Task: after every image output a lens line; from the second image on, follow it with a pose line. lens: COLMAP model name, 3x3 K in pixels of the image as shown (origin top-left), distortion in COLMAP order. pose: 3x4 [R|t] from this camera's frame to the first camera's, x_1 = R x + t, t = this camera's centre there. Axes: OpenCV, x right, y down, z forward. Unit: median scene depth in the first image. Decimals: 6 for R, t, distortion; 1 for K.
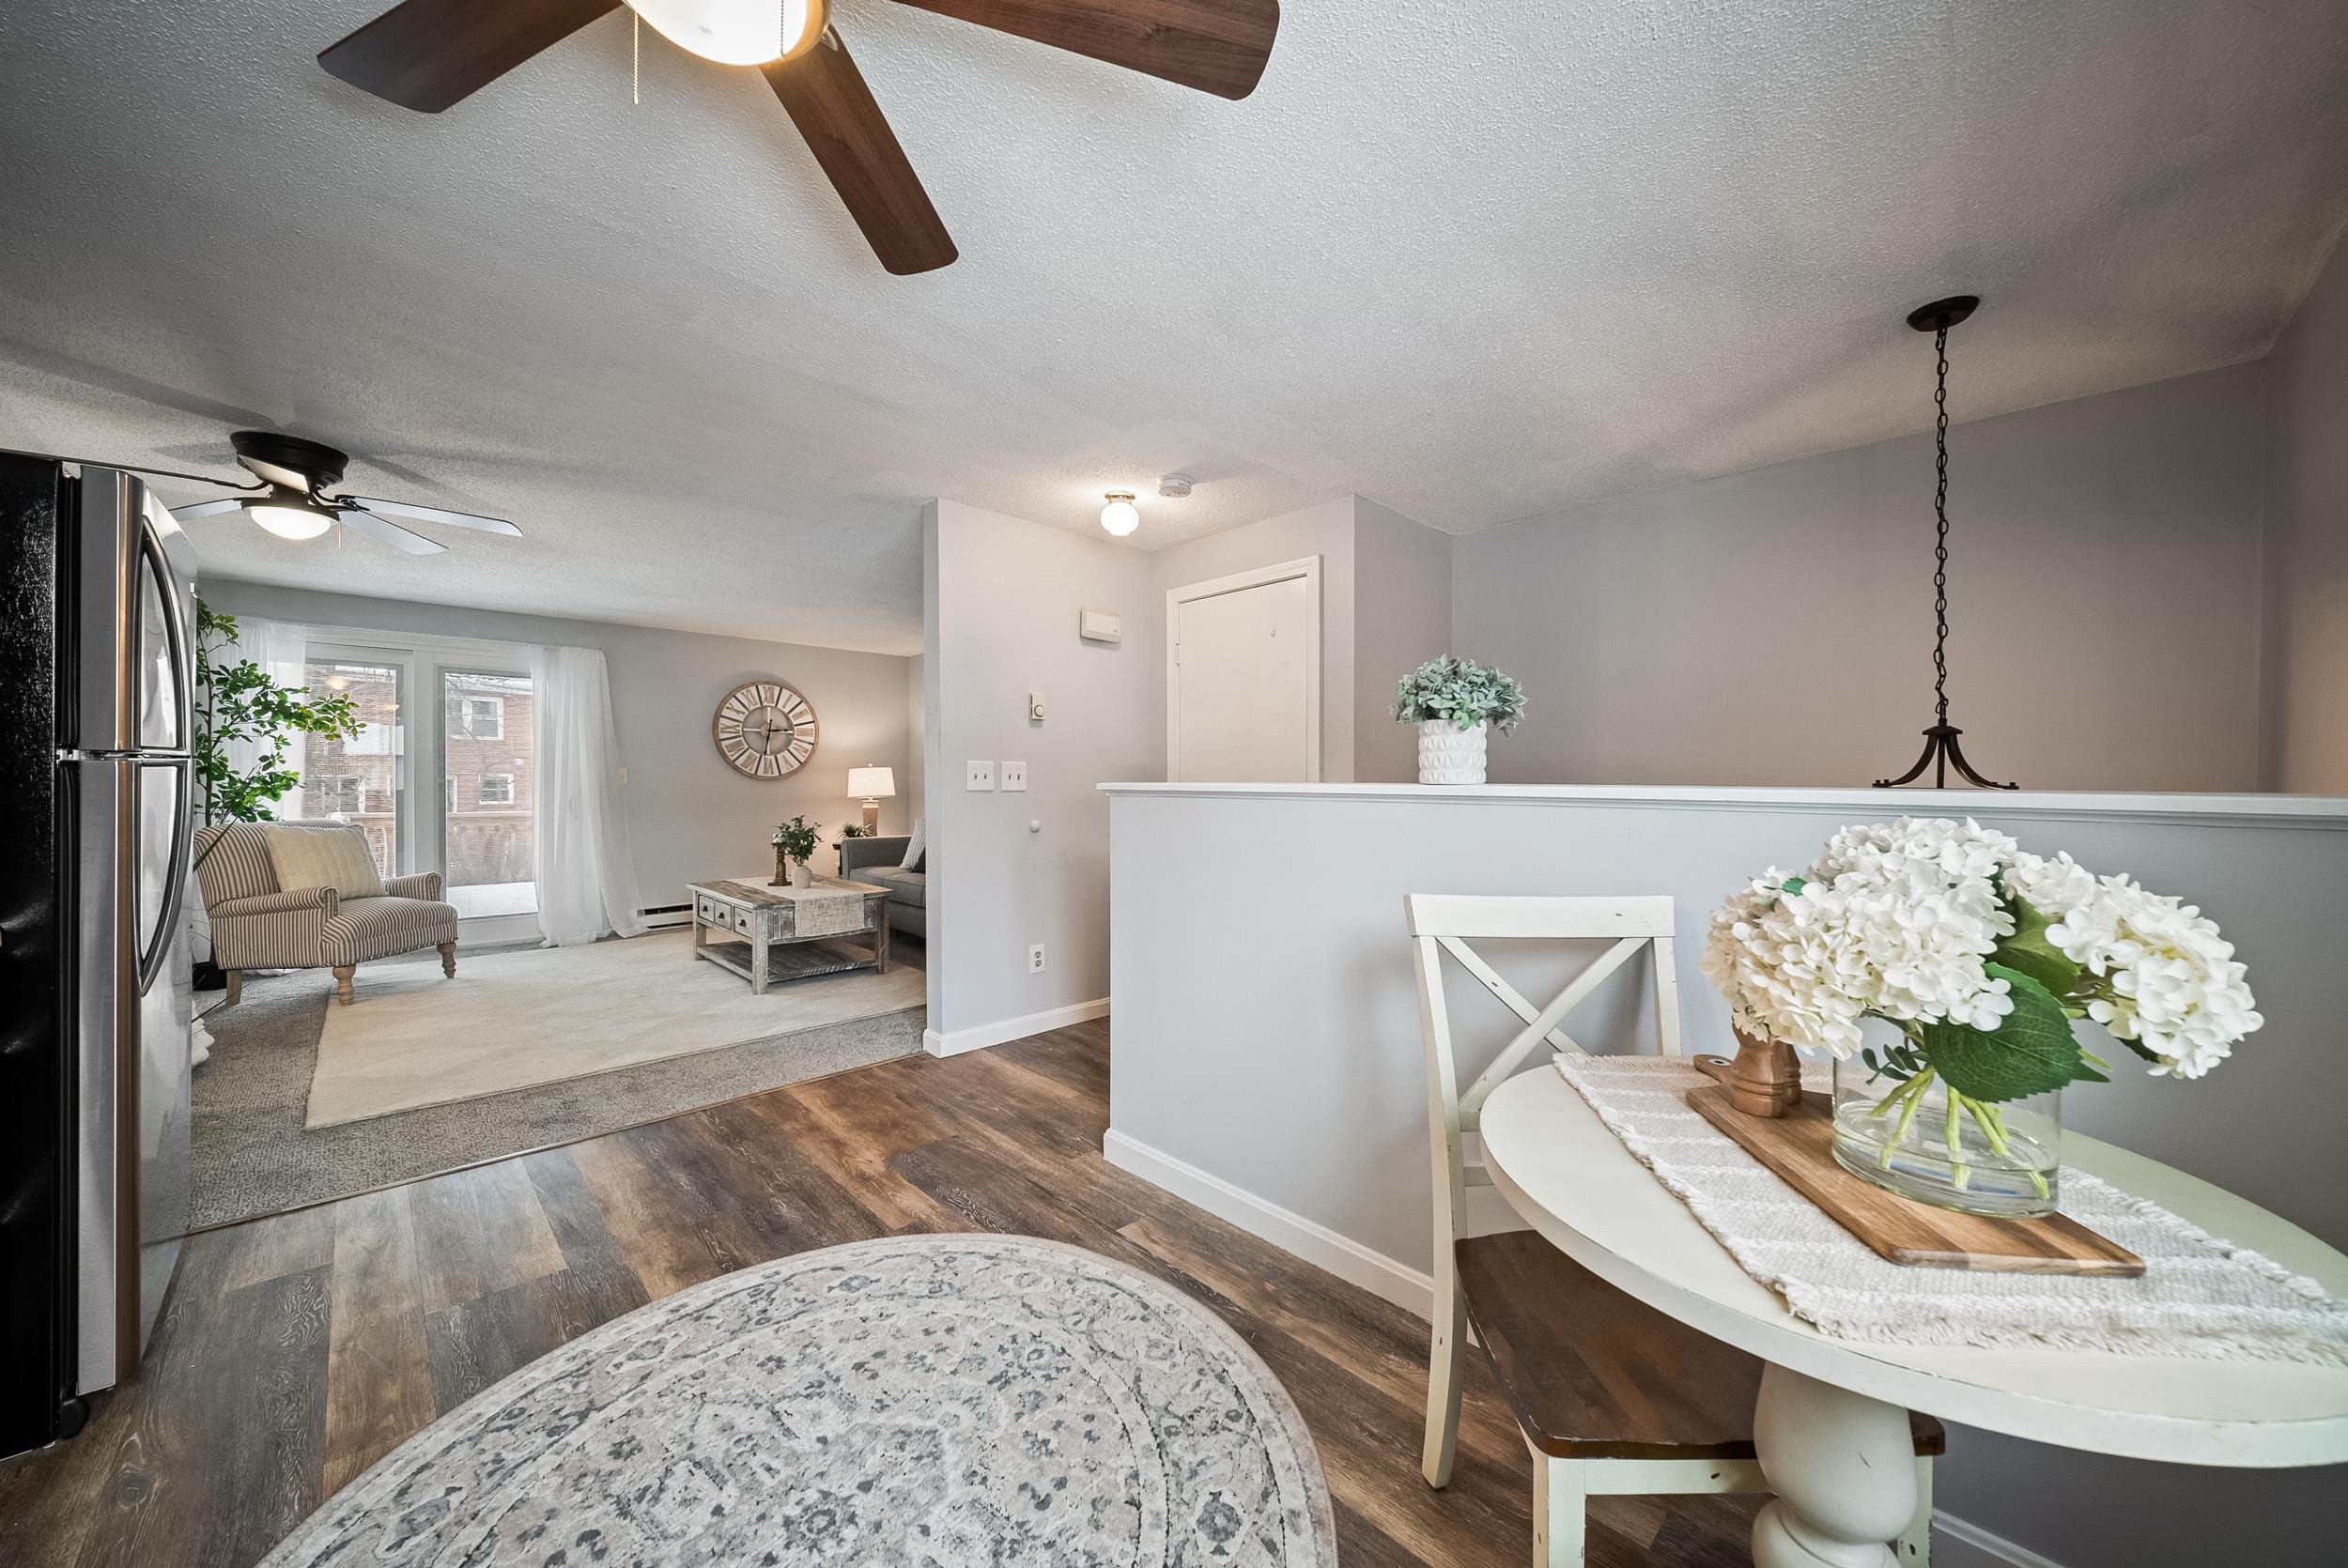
lens RADIAL K [[821.4, 0, 1172.9], [0, 821.4, 777.8], [0, 0, 1]] dist [-0.008765, -0.000242]
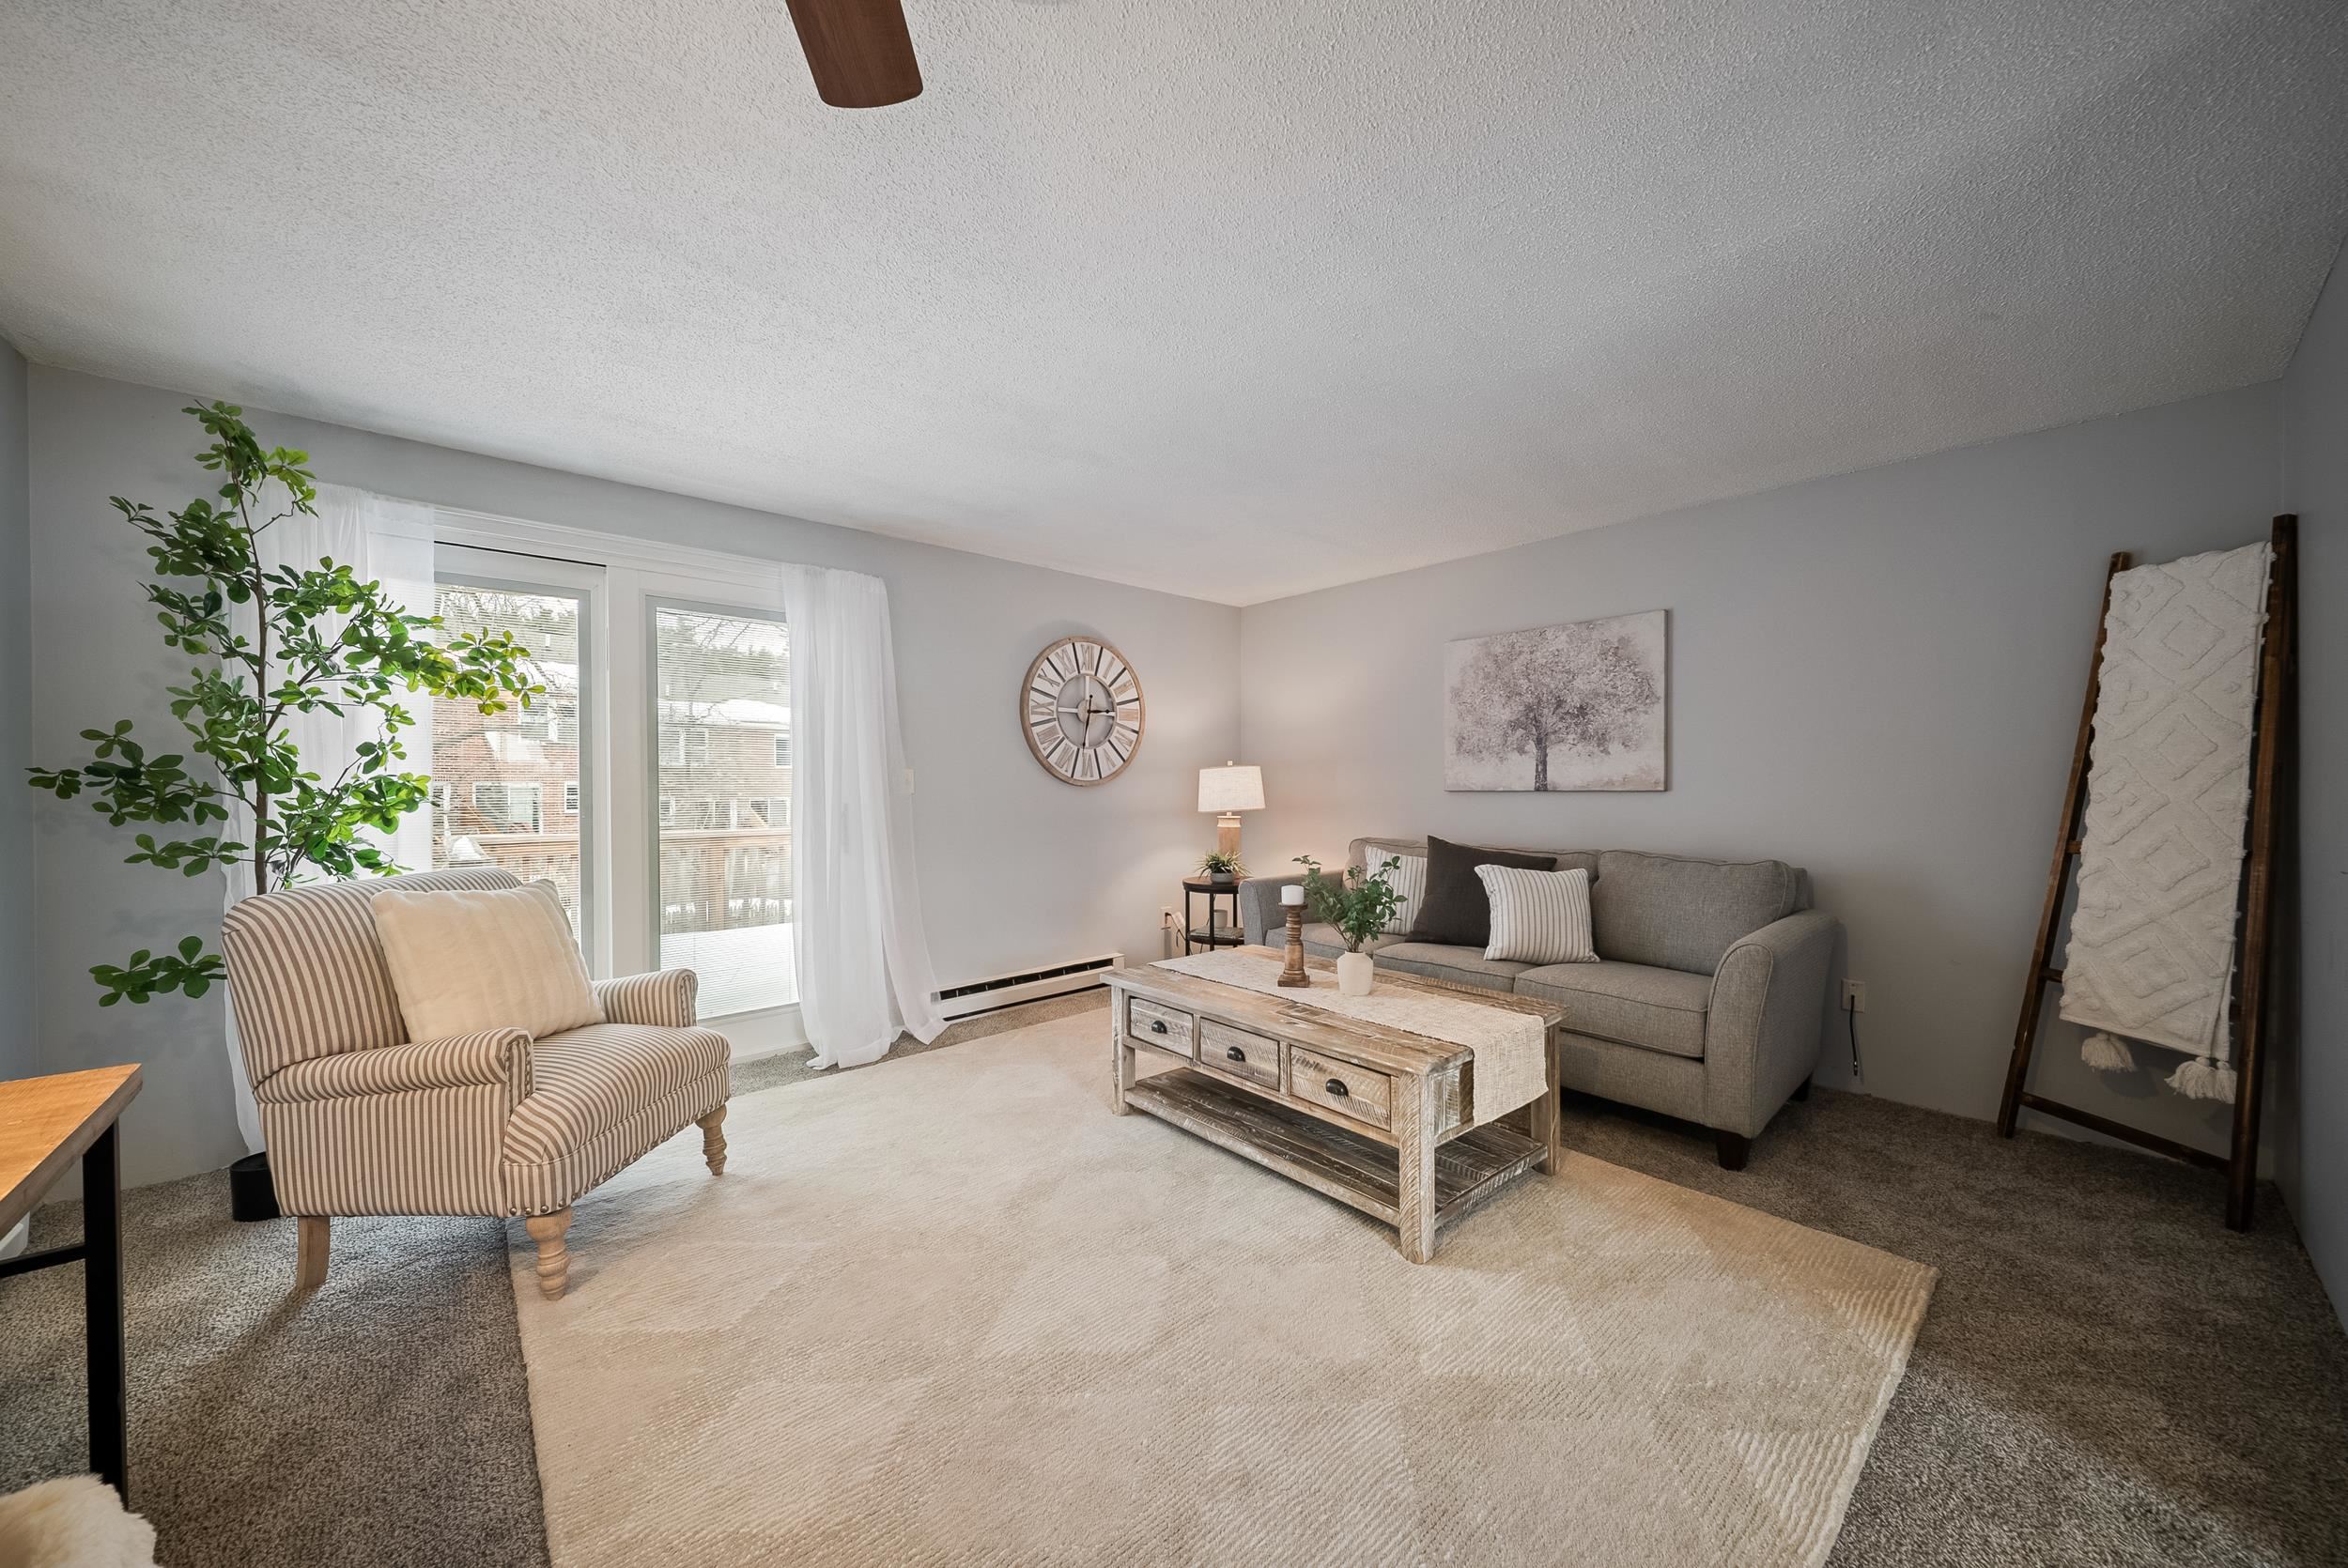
lens RADIAL K [[821.4, 0, 1182.2], [0, 821.4, 786.0], [0, 0, 1]] dist [-0.008765, -0.000242]
pose [[0.999043, -0.002692, -0.043661, -0.583395], [0.003027, 0.999966, 0.007605, -0.003157], [0.043639, -0.007730, 0.999017, 0.510265]]
